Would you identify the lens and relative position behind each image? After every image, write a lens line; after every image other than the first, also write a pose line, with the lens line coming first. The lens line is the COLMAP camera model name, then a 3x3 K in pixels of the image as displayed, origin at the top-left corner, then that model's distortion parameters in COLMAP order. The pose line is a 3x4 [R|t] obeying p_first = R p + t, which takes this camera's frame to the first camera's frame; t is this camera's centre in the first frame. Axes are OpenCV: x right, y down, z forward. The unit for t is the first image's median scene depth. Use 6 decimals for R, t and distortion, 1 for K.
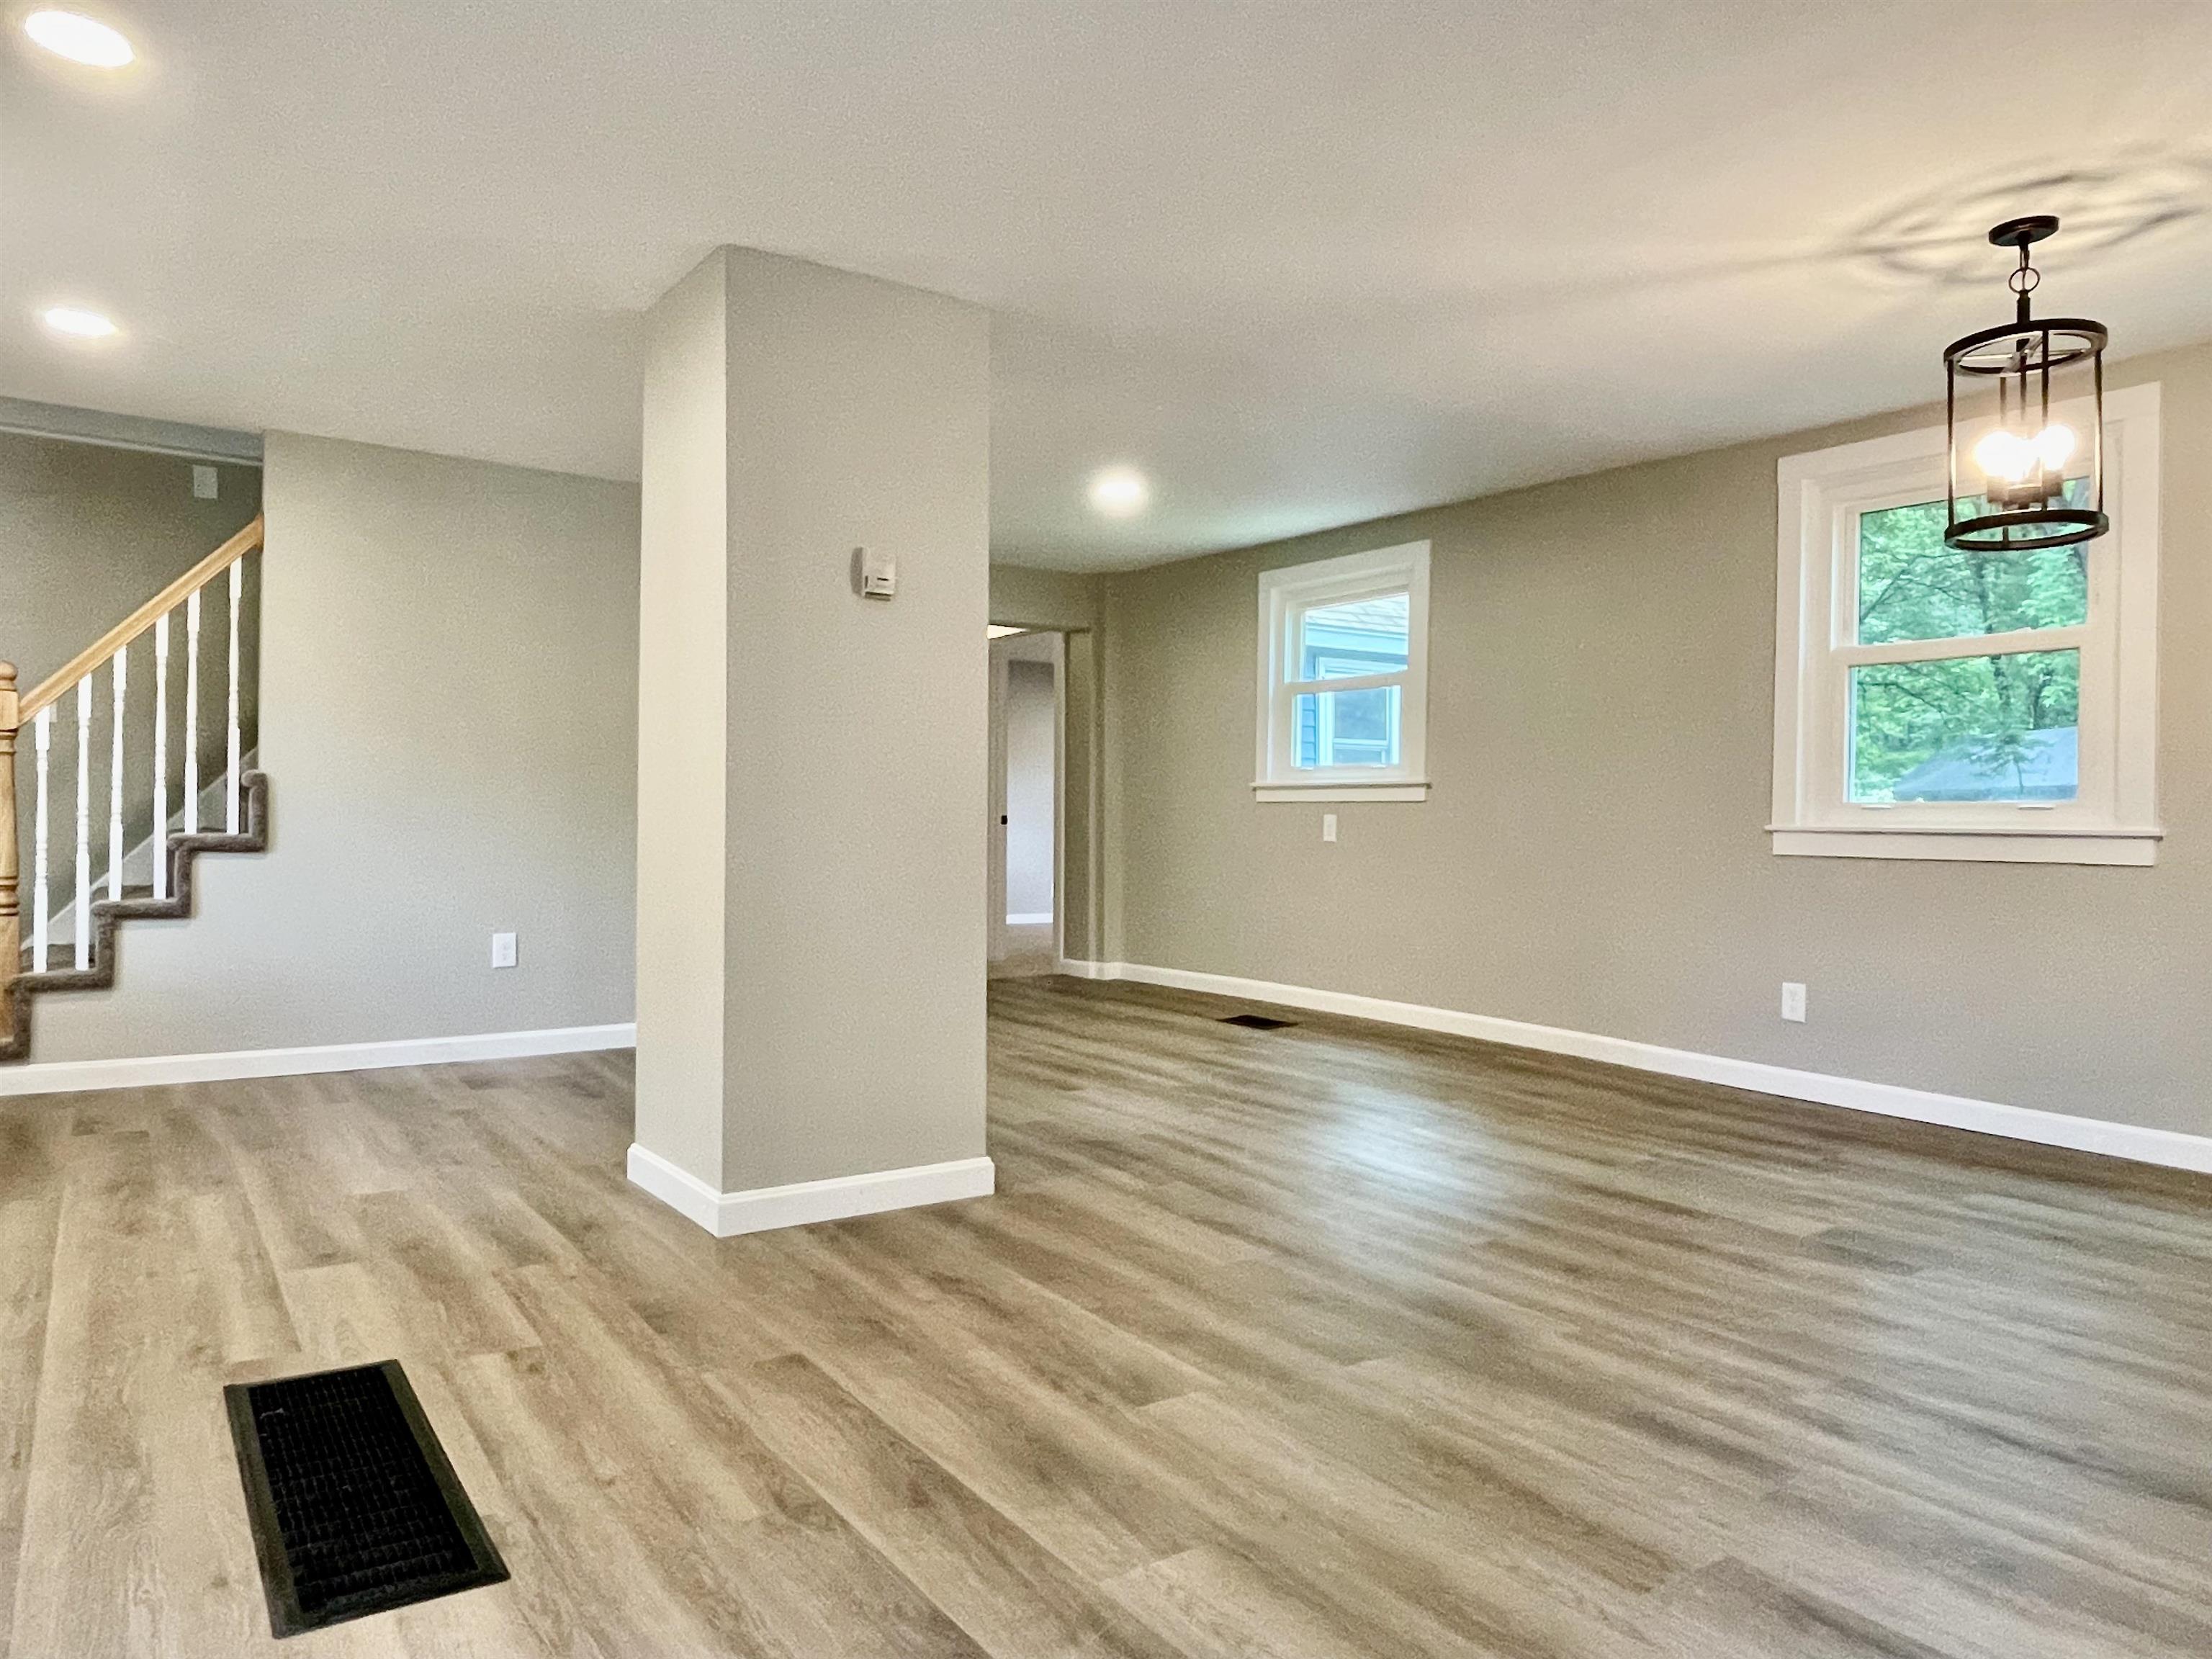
lens RADIAL K [[1440.3, 0, 1106.1], [0, 1440.3, 815.0], [0, 0, 1]] dist [0.012255, -0.027351]
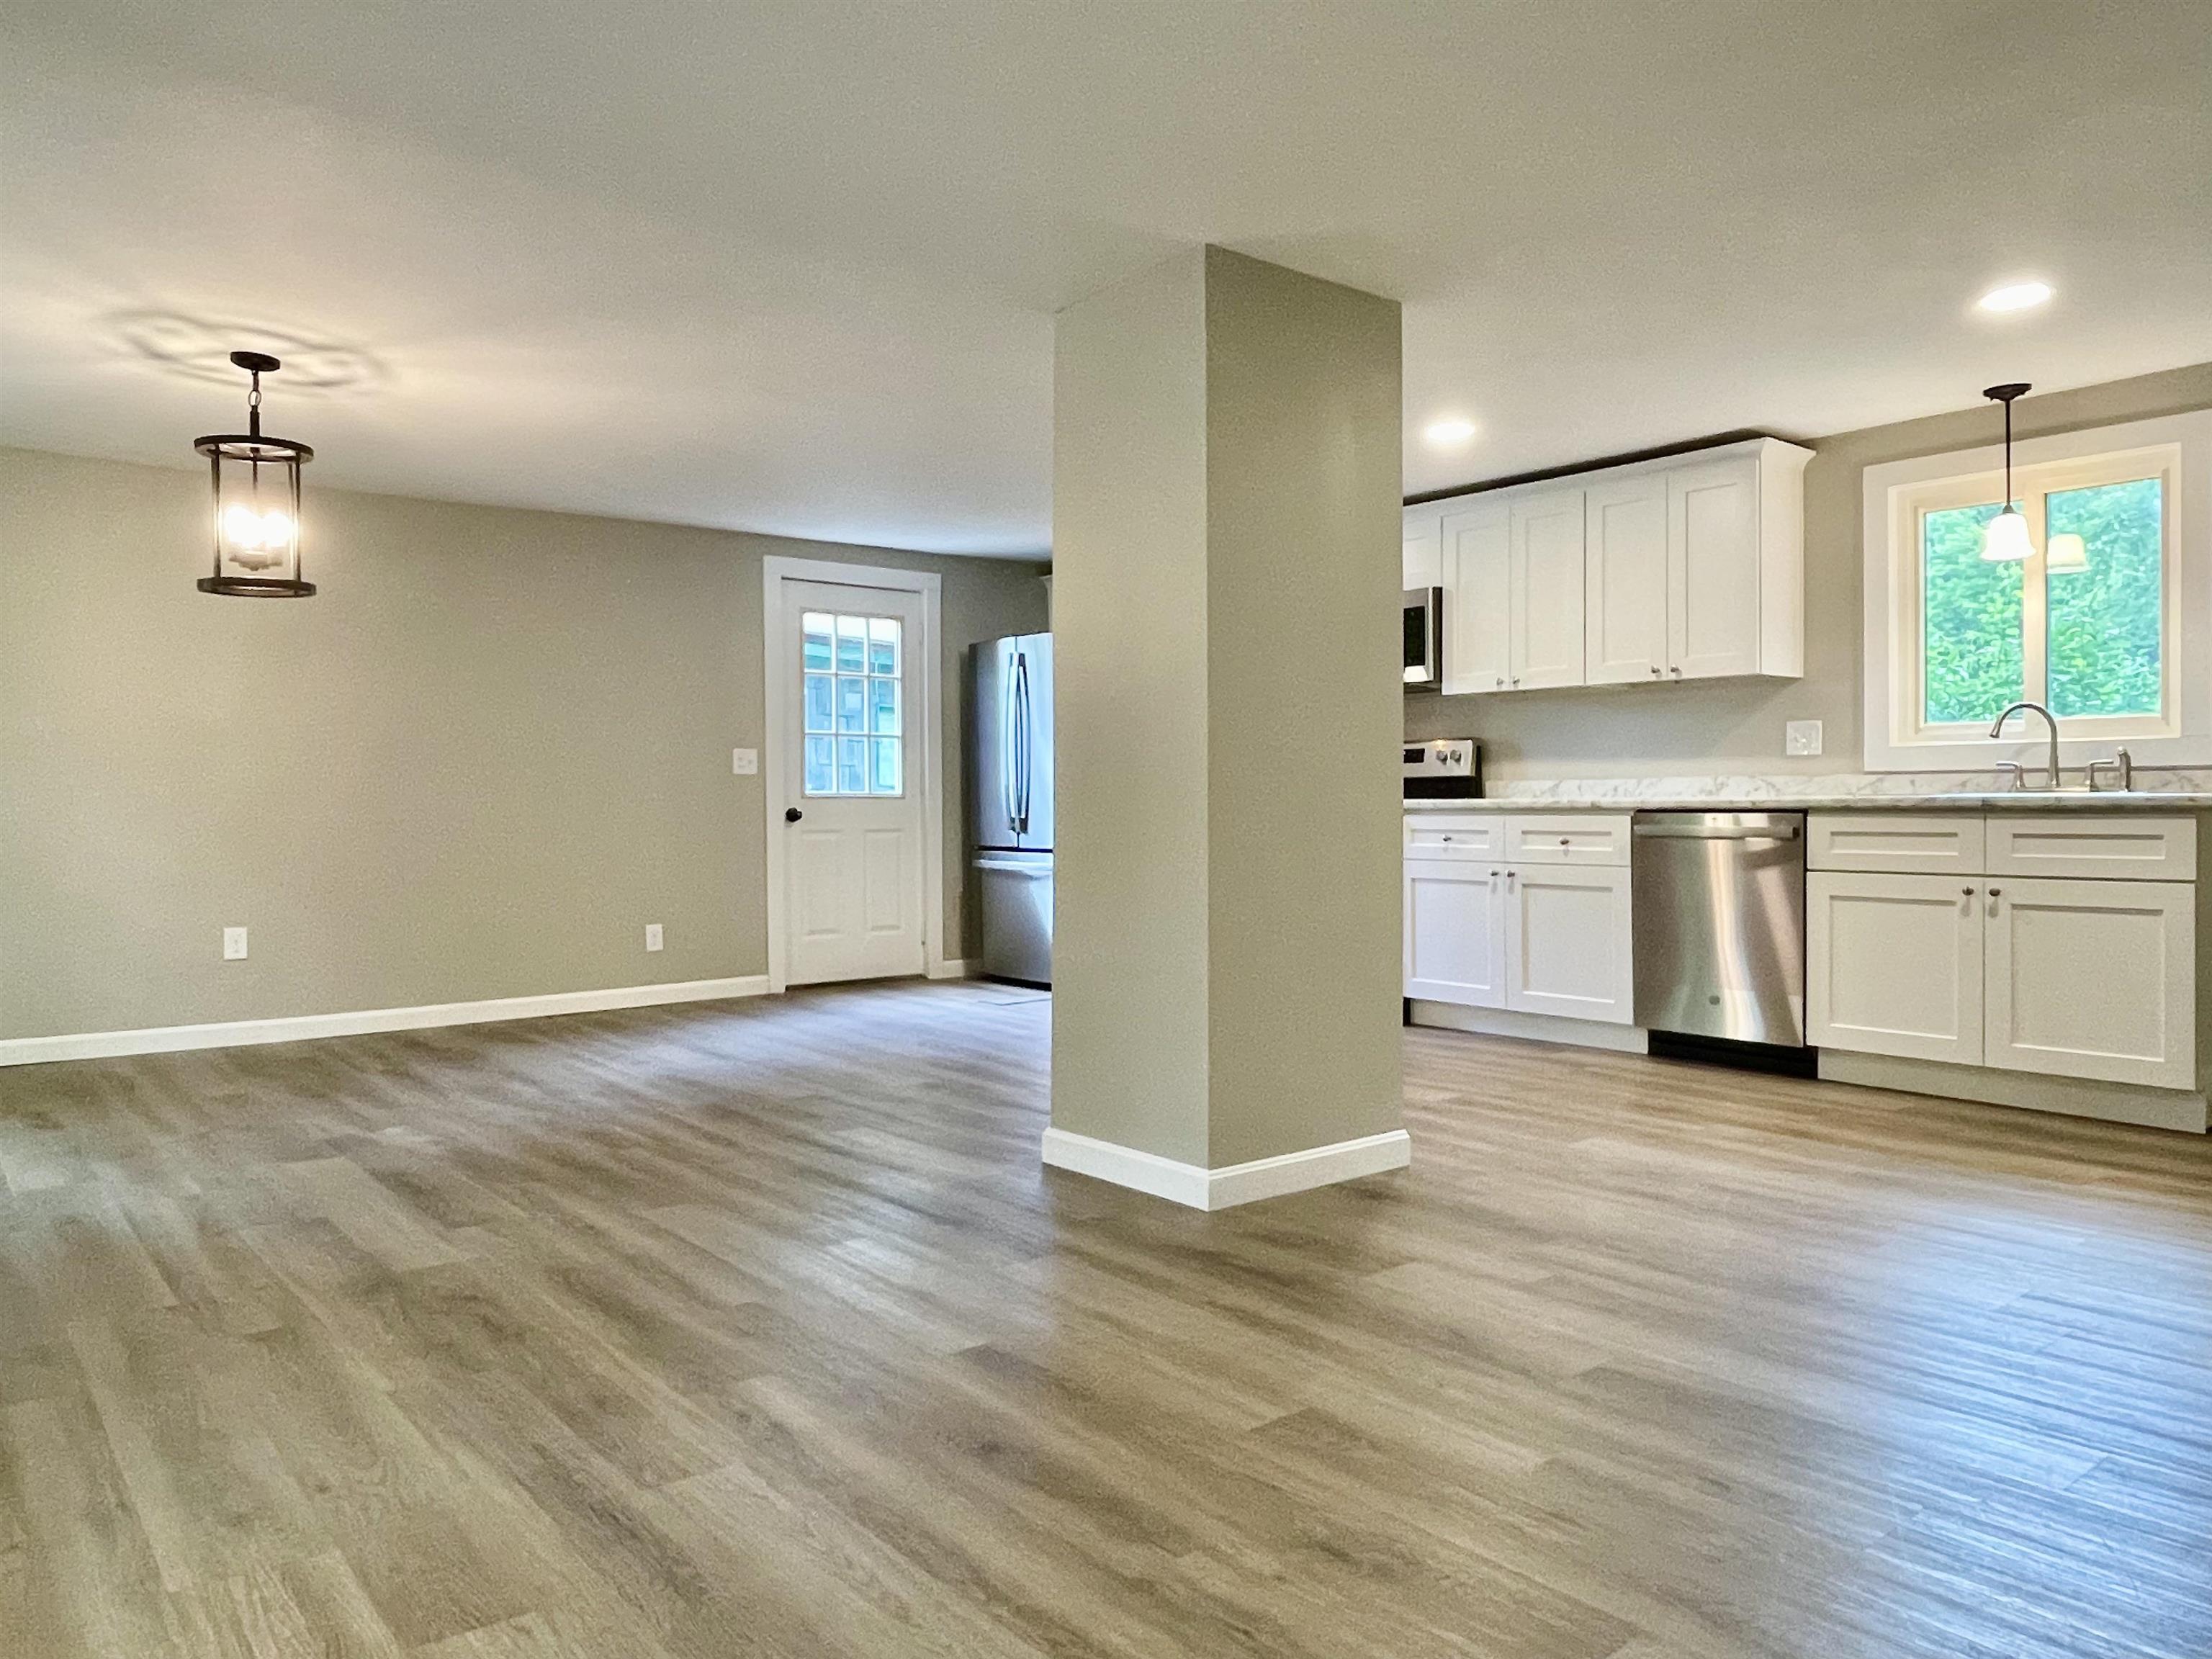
lens RADIAL K [[1517.6, 0, 1116.0], [0, 1517.6, 788.7], [0, 0, 1]] dist [0.071708, -0.098046]
pose [[-0.995802, -0.008154, -0.091169, -0.029306], [-0.007196, 0.999915, -0.010829, 0.000434], [0.091249, -0.010127, -0.995777, 2.326865]]
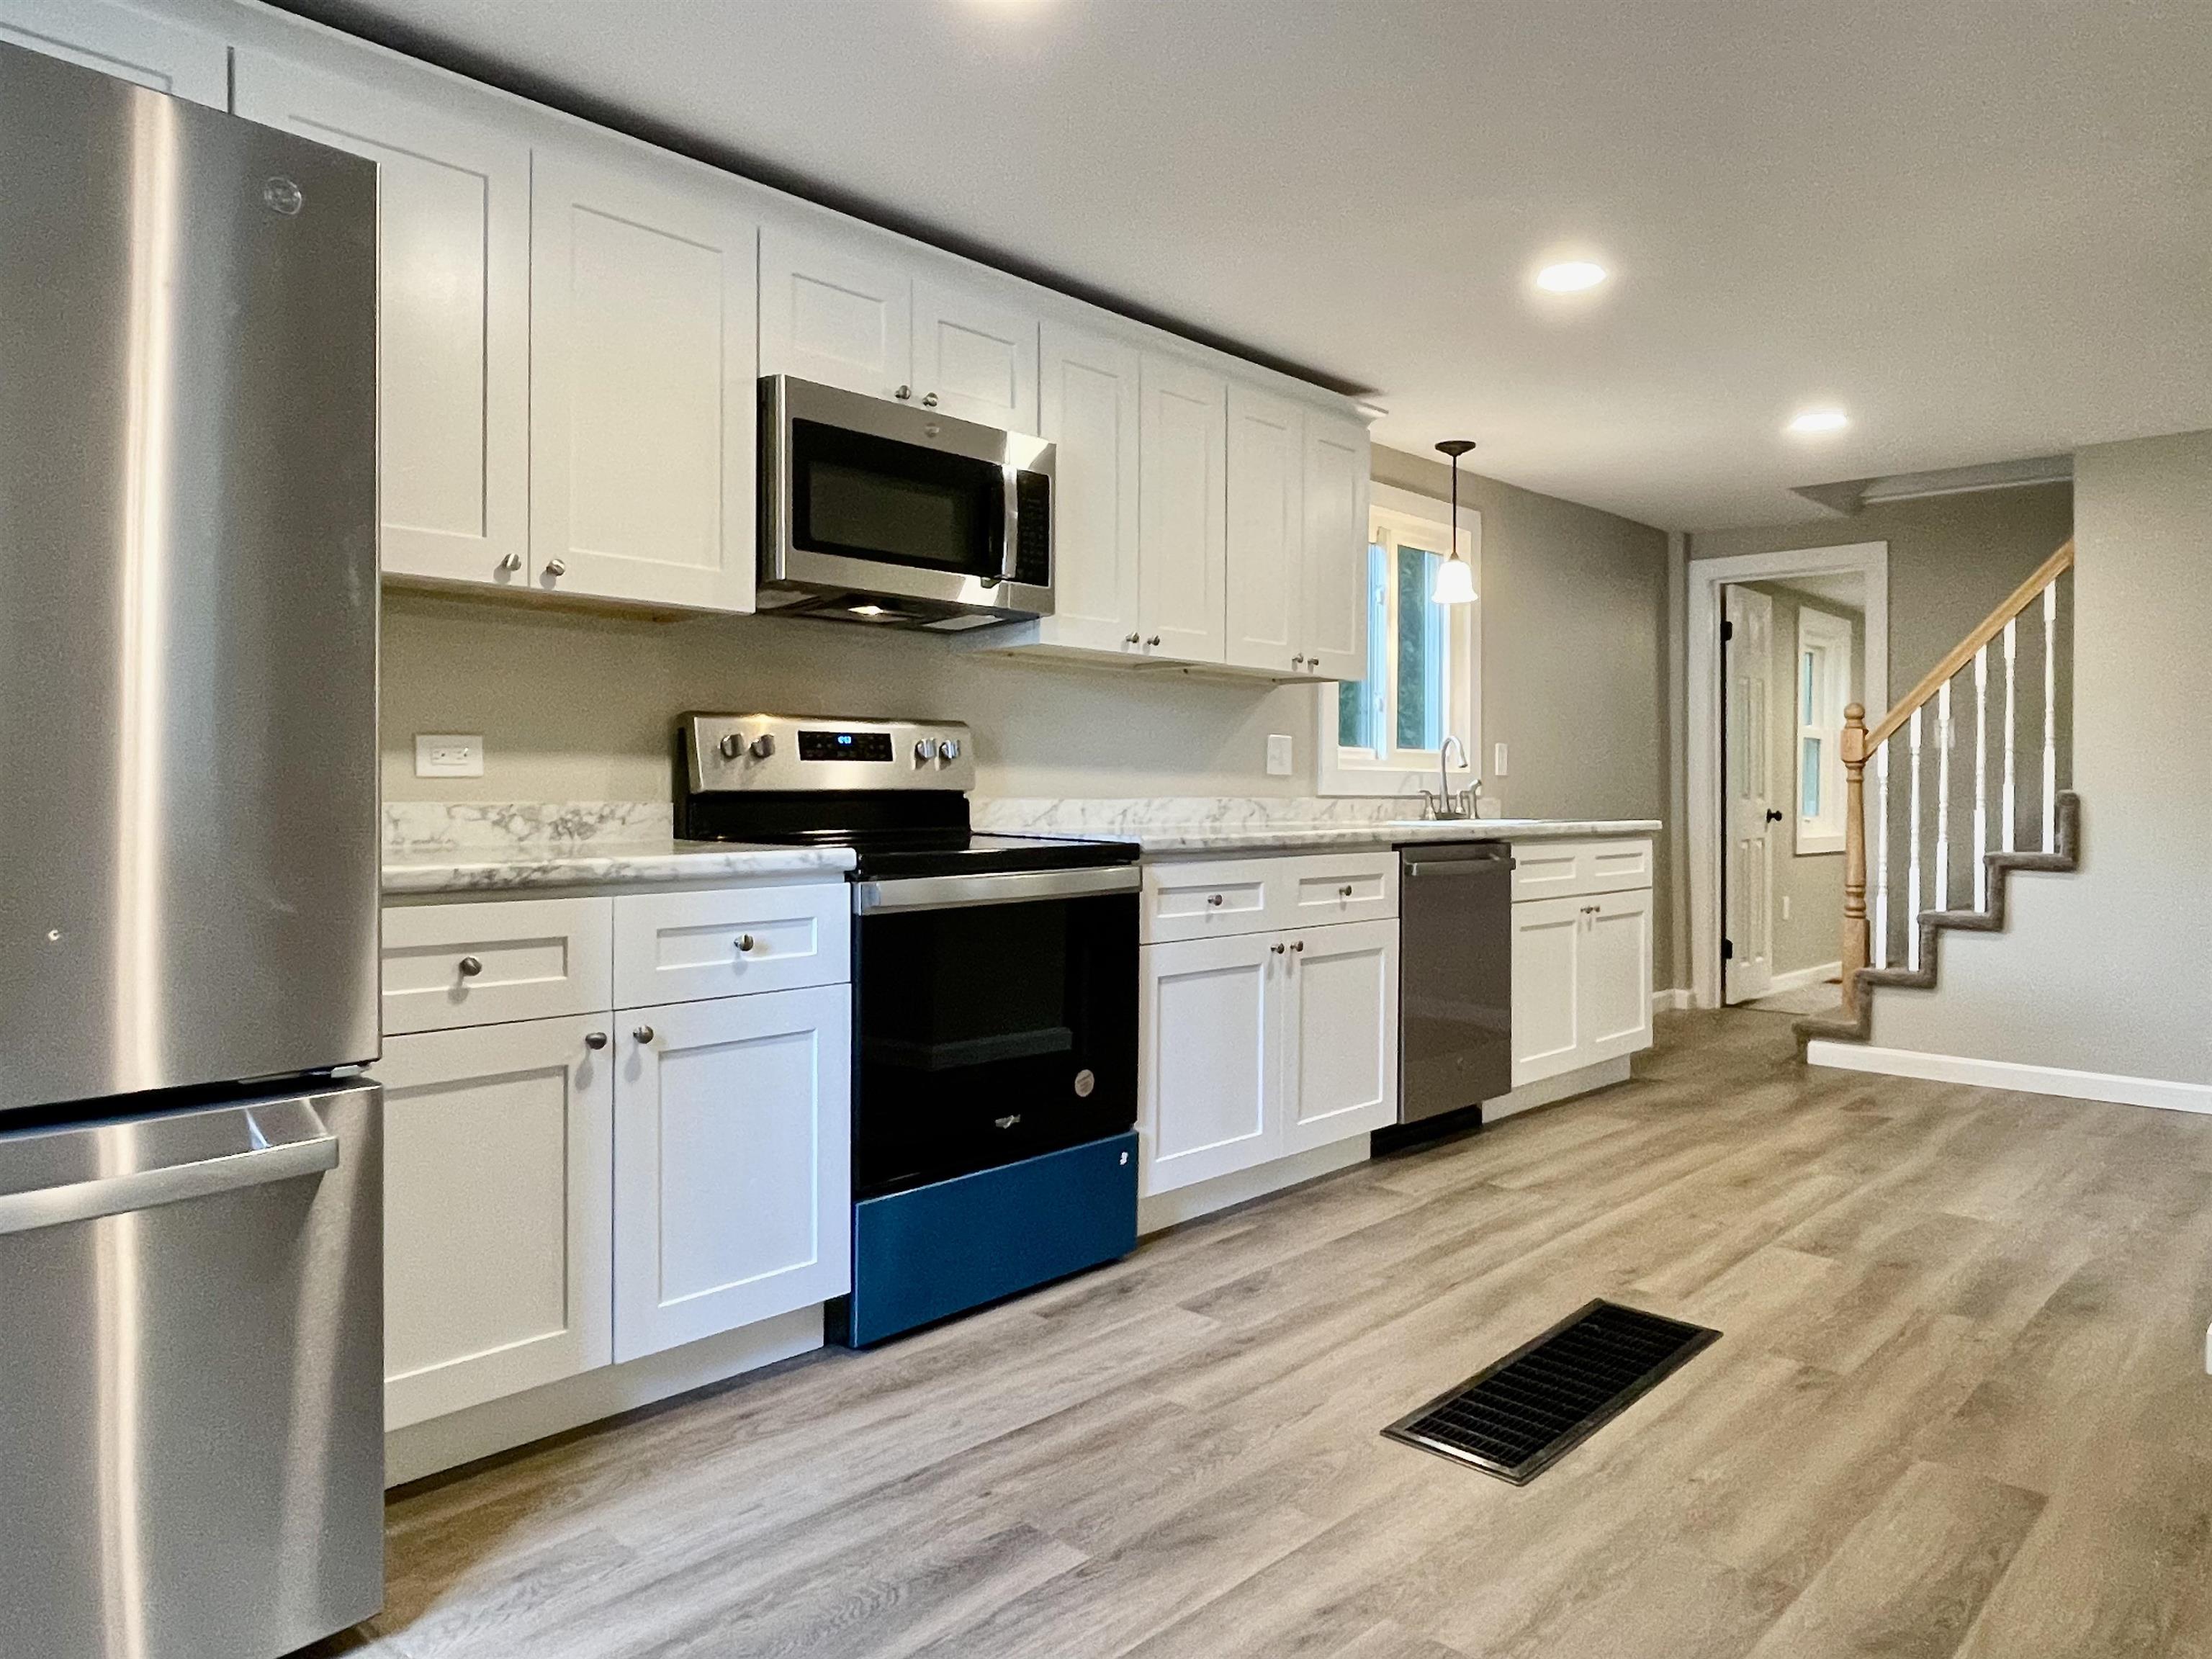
lens RADIAL K [[1440.3, 0, 1106.1], [0, 1440.3, 815.0], [0, 0, 1]] dist [0.012255, -0.027351]
pose [[0.198086, 0.000038, -0.980185, 0.392952], [0.001722, 0.999998, 0.000387, -0.023202], [0.980183, -0.001765, 0.198086, 0.223679]]
